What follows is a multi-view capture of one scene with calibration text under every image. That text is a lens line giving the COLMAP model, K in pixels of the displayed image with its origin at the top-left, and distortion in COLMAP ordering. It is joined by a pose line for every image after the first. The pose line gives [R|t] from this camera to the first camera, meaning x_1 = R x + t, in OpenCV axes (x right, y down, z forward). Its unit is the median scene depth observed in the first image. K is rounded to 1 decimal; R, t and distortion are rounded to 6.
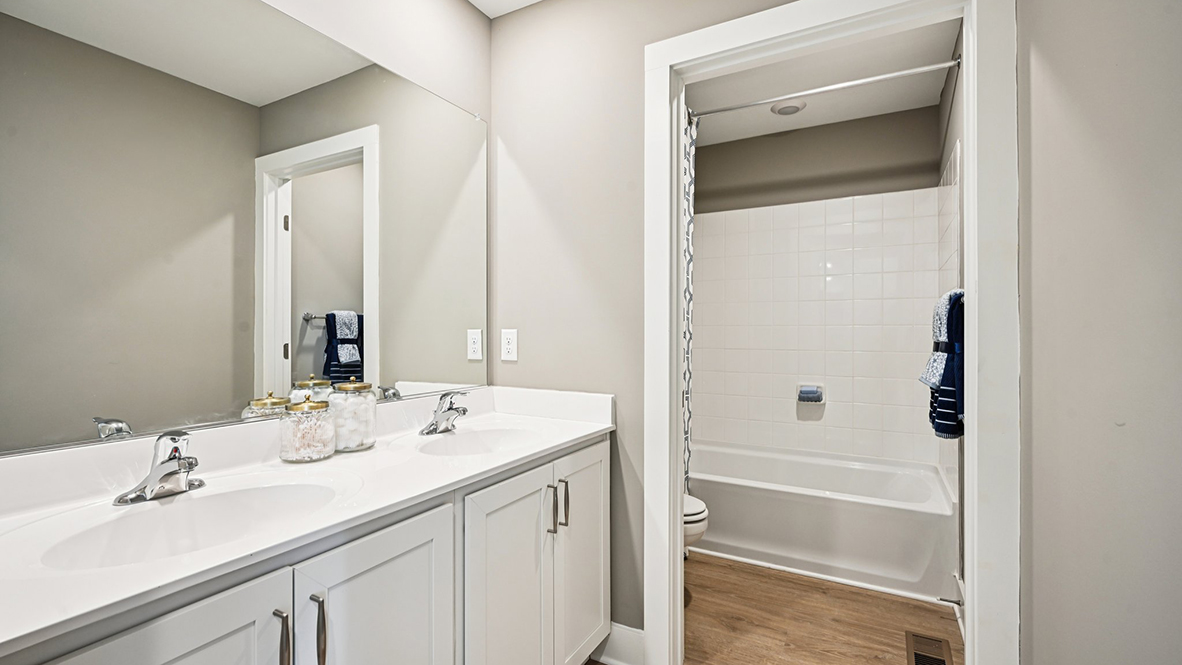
lens RADIAL K [[519.4, 0, 591.9], [0, 519.4, 332.9], [0, 0, 1]] dist [-0.000581, -0.000174]
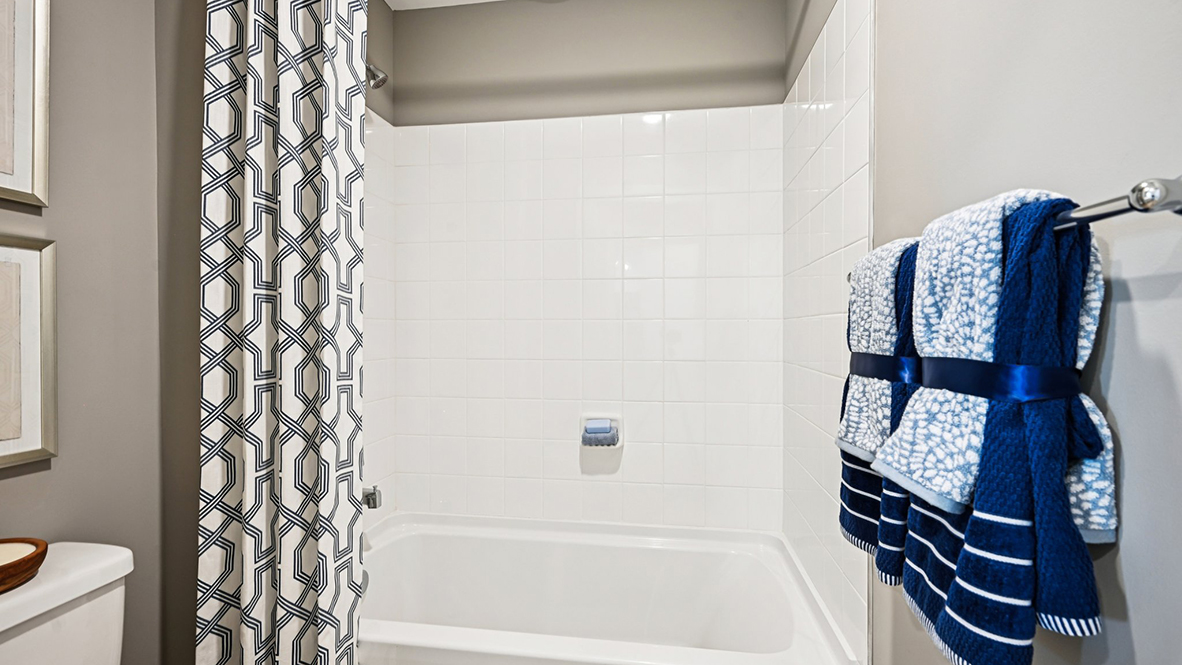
lens RADIAL K [[518.0, 0, 590.8], [0, 518.0, 334.0], [0, 0, 1]] dist [-0.000791, -0.000133]
pose [[0.935866, -0.002487, 0.352349, 0.197260], [0.001067, 0.999991, 0.004224, -0.000088], [-0.352356, -0.003577, 0.935859, 0.438904]]
